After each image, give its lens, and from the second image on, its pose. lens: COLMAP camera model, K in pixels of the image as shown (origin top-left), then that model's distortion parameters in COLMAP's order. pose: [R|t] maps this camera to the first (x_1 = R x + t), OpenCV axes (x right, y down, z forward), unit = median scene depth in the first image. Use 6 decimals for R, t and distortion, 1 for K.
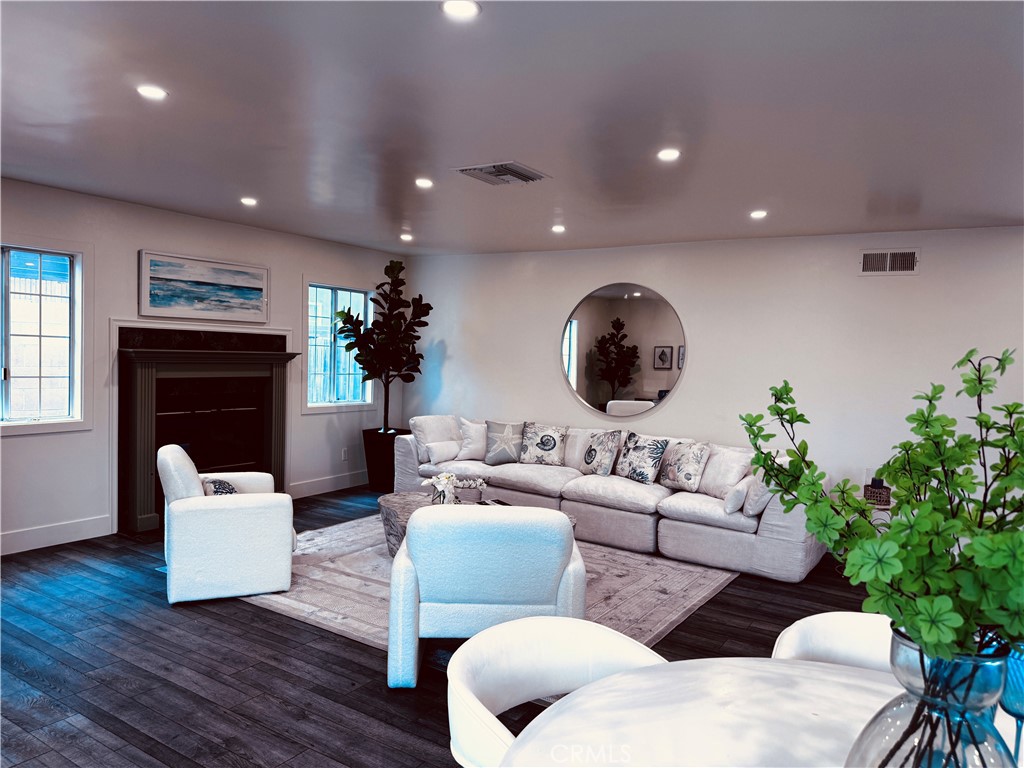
lens RADIAL K [[729.0, 0, 508.7], [0, 729.0, 383.6], [0, 0, 1]] dist [-0.005900, -0.007274]
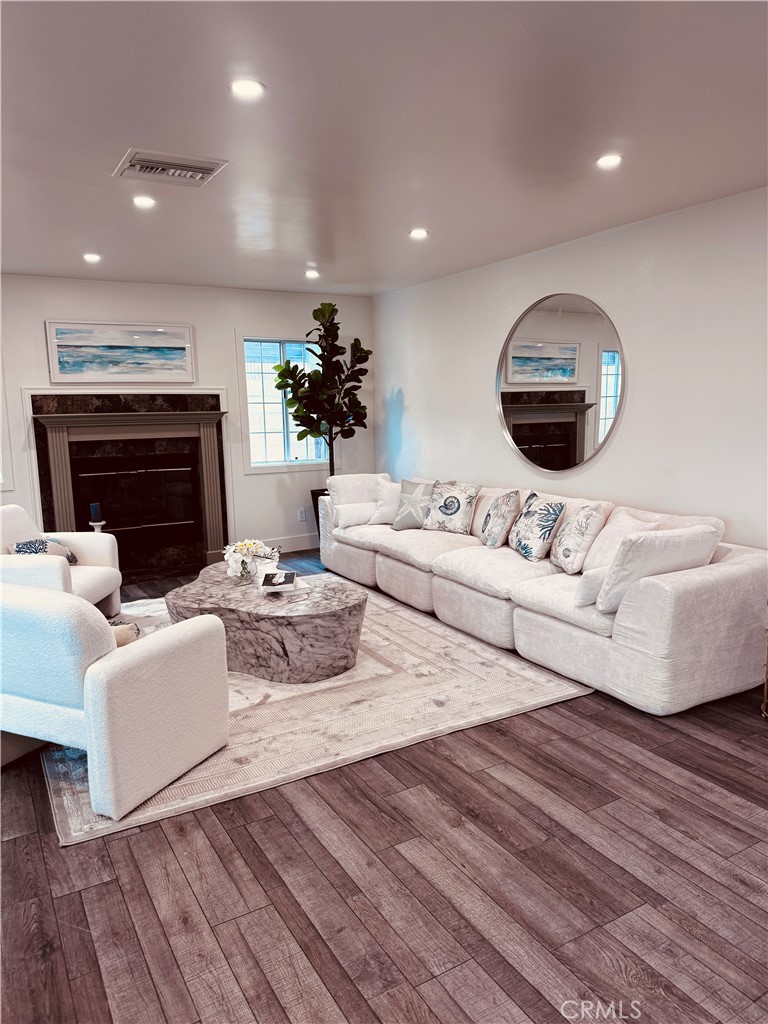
lens RADIAL K [[729.0, 0, 384.6], [0, 729.0, 516.2], [0, 0, 1]] dist [-0.005900, -0.007274]
pose [[0.891451, 0.014656, -0.452880, 0.382529], [0.029901, 0.995395, 0.091072, 0.016481], [0.452129, -0.094727, 0.886908, 0.244704]]
